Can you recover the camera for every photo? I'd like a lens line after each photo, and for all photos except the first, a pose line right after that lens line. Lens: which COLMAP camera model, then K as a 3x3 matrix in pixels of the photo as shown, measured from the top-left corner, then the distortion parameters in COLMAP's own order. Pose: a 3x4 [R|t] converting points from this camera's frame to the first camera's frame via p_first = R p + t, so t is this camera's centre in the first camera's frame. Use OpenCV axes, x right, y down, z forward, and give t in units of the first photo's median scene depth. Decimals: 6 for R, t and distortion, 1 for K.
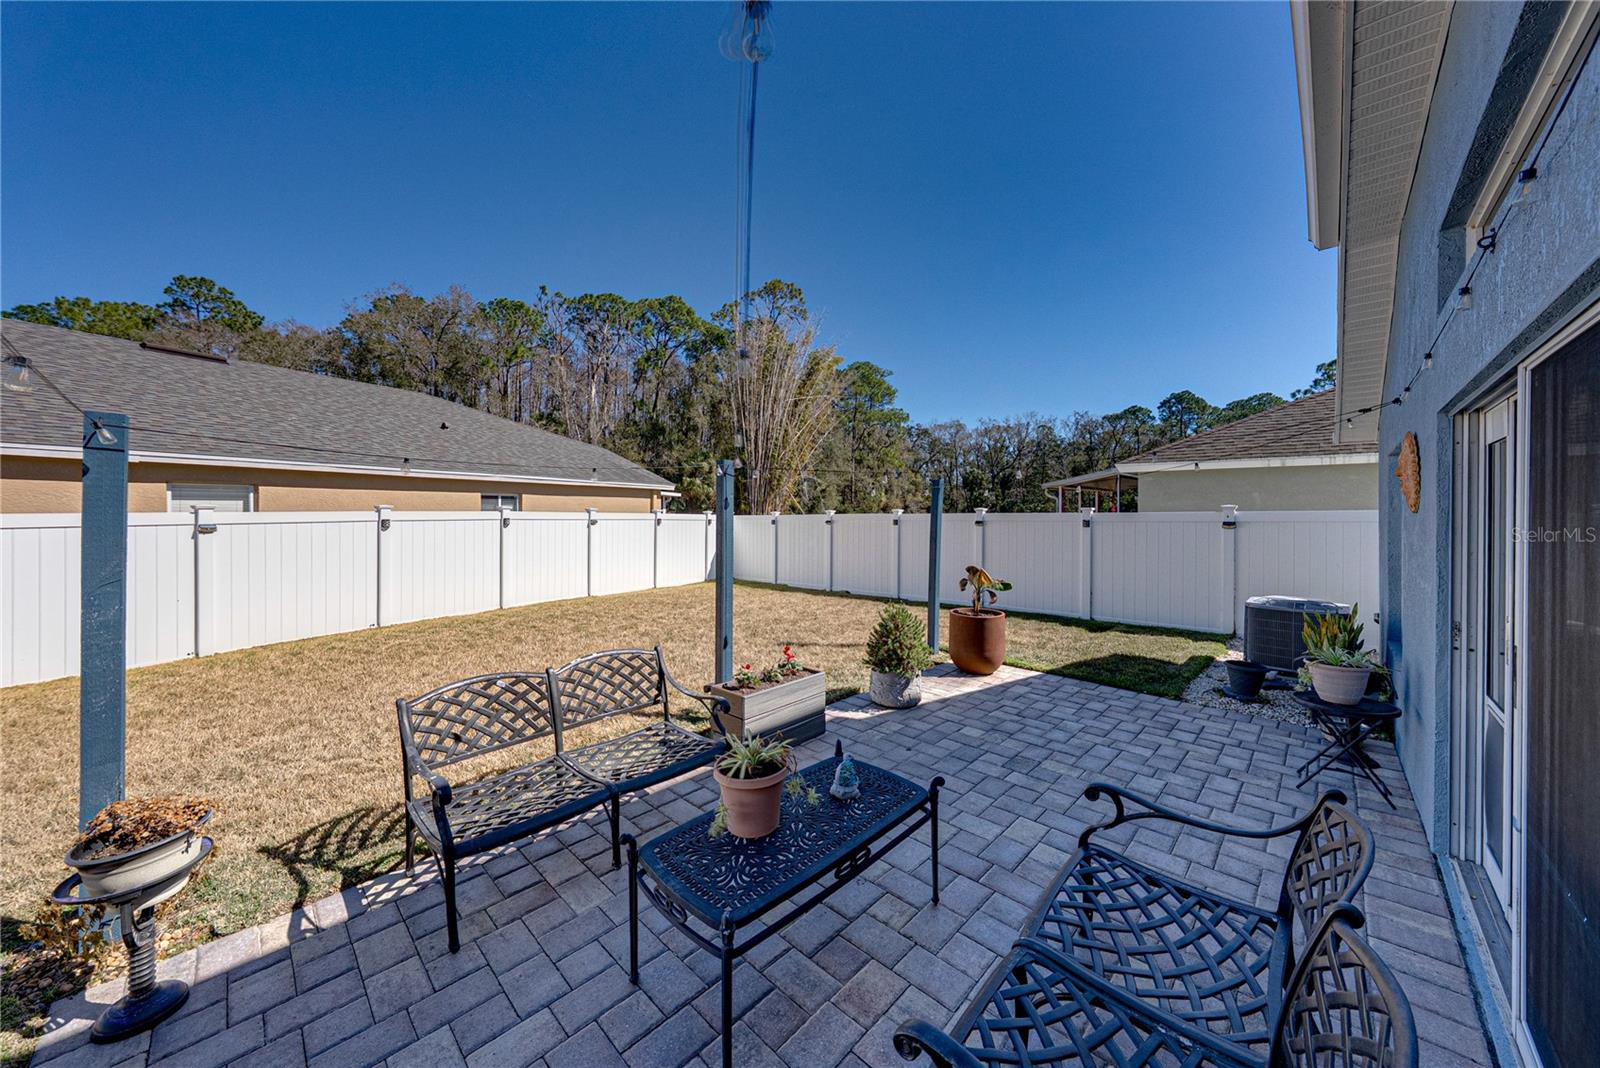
lens RADIAL K [[557.6, 0, 804.0], [0, 557.6, 512.4], [0, 0, 1]] dist [0.001426, -0.000019]
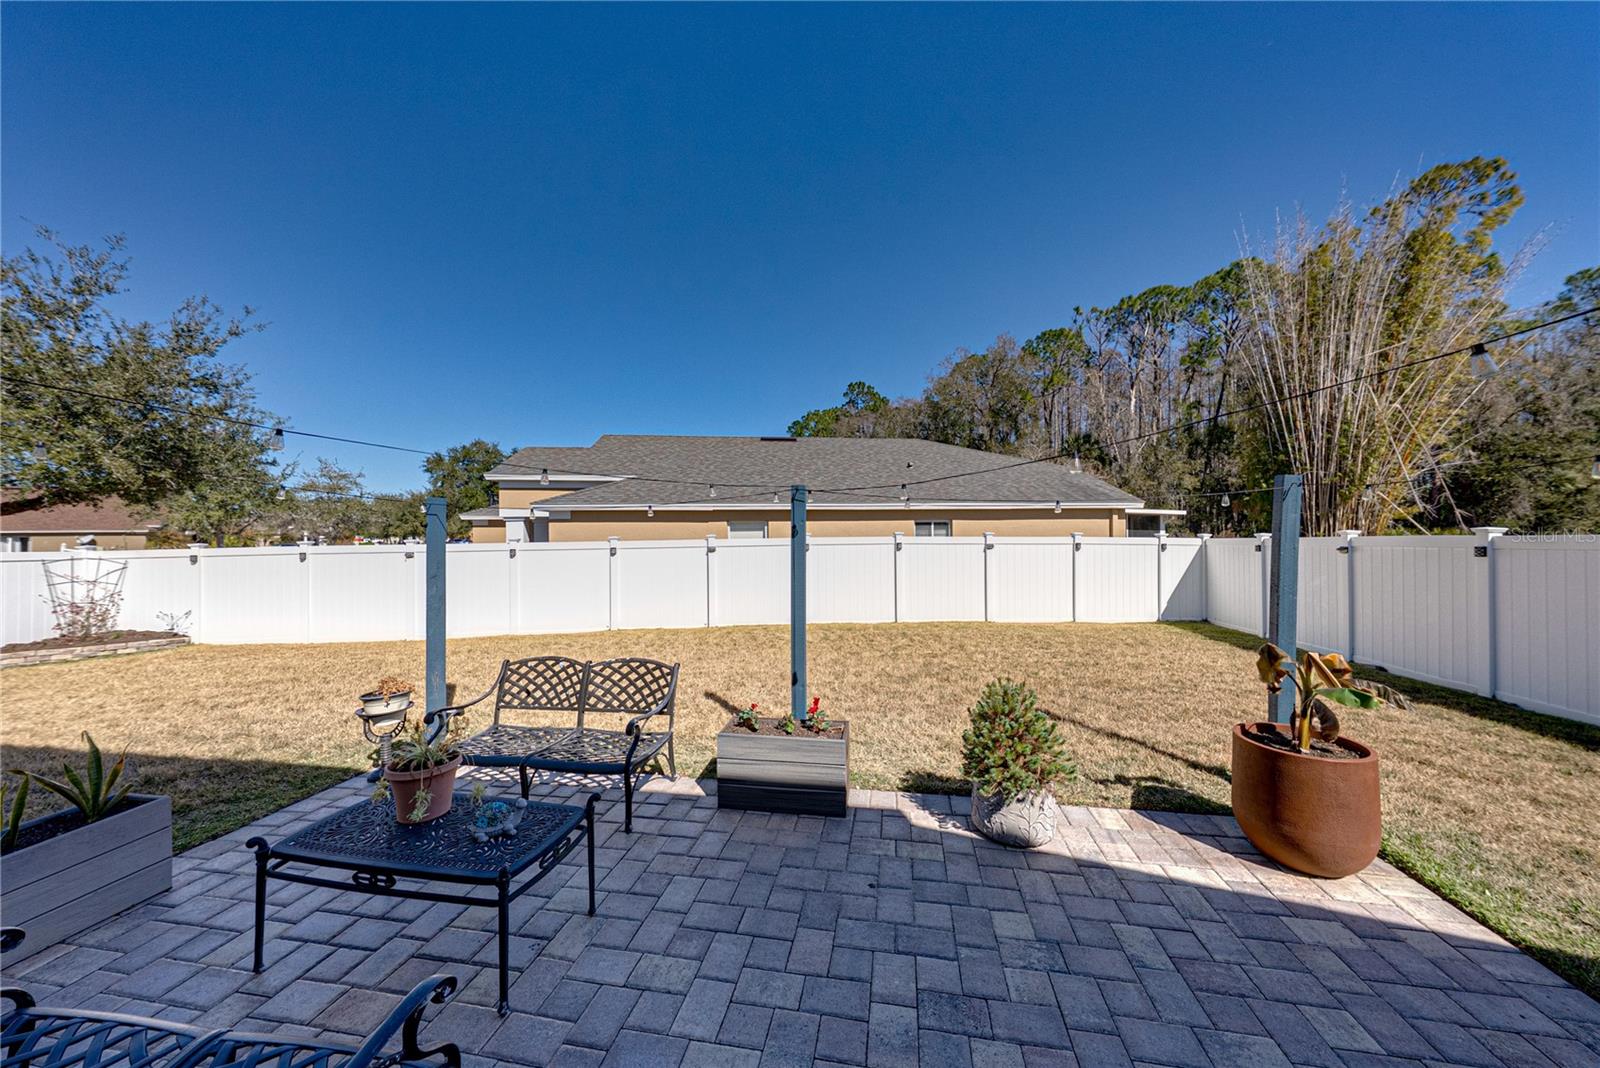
lens RADIAL K [[546.1, 0, 800.0], [0, 546.1, 534.0], [0, 0, 1]] dist [0.000625, -0.000027]
pose [[0.555655, -0.010170, -0.831350, 0.129343], [0.009642, 0.999937, -0.005789, -0.001274], [0.831357, -0.004799, 0.555718, 0.101265]]
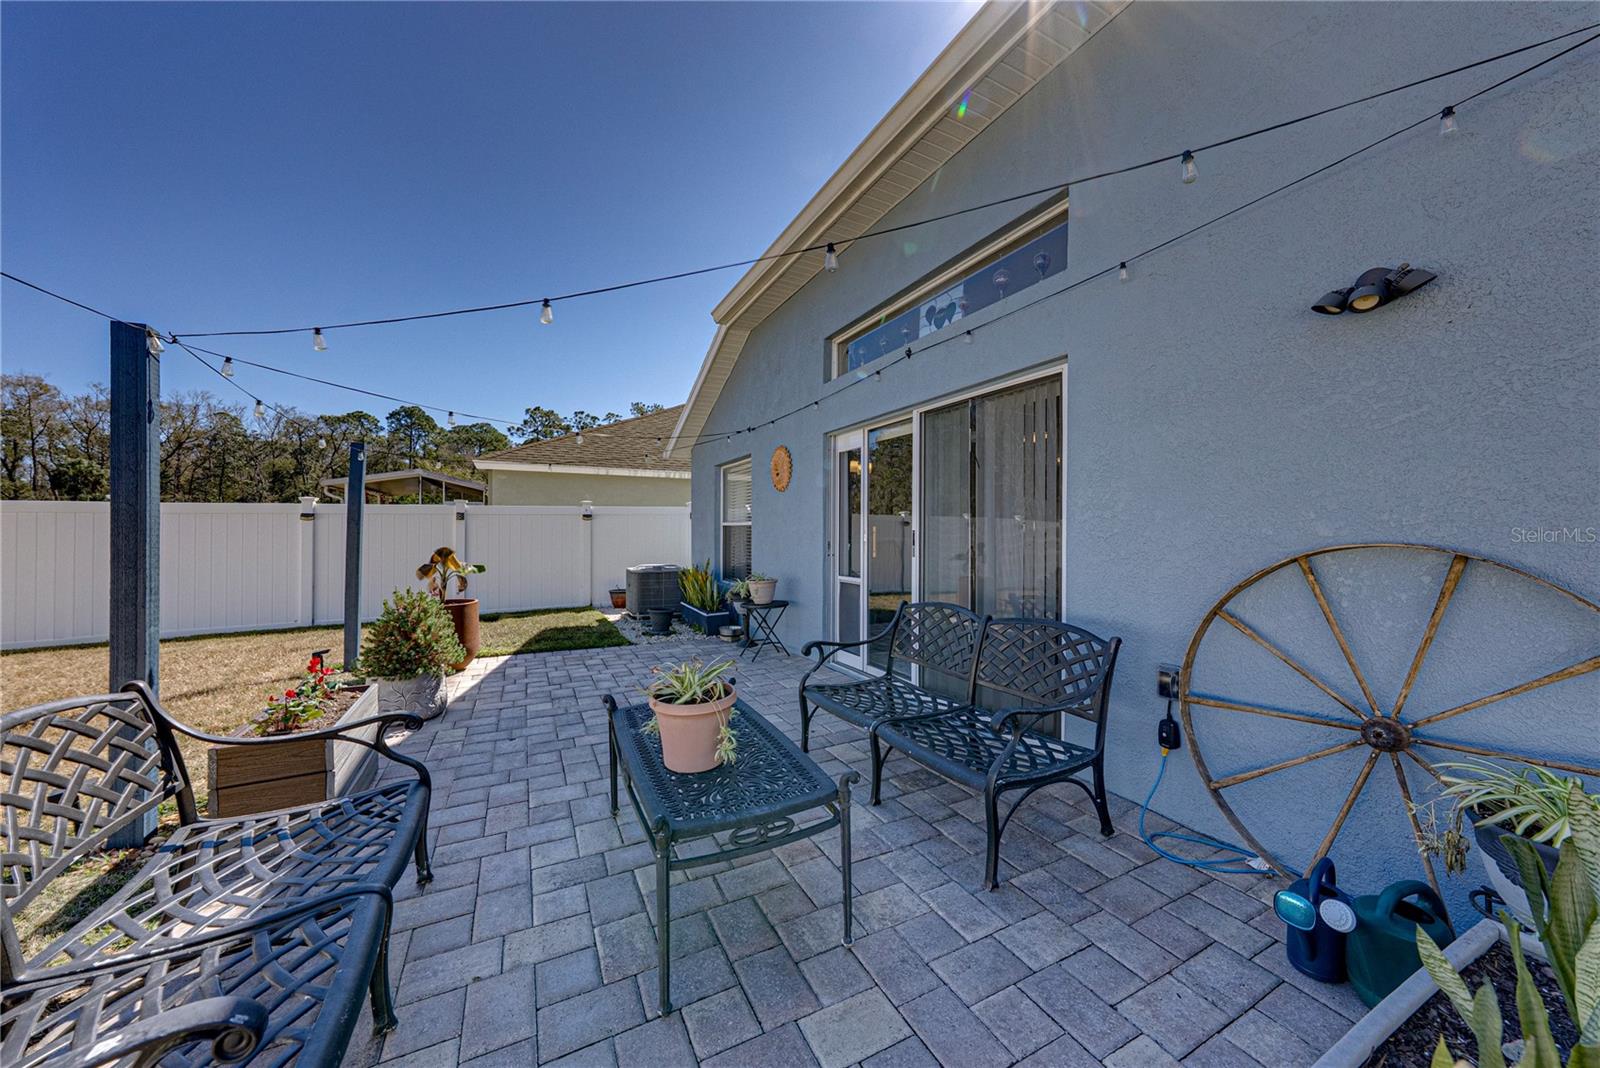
lens RADIAL K [[557.6, 0, 804.0], [0, 557.6, 512.4], [0, 0, 1]] dist [0.001426, -0.000019]
pose [[0.331601, 0.030024, 0.942942, -0.087839], [0.001880, 0.999470, -0.032485, 0.019820], [-0.943418, 0.012544, 0.331369, 0.053948]]
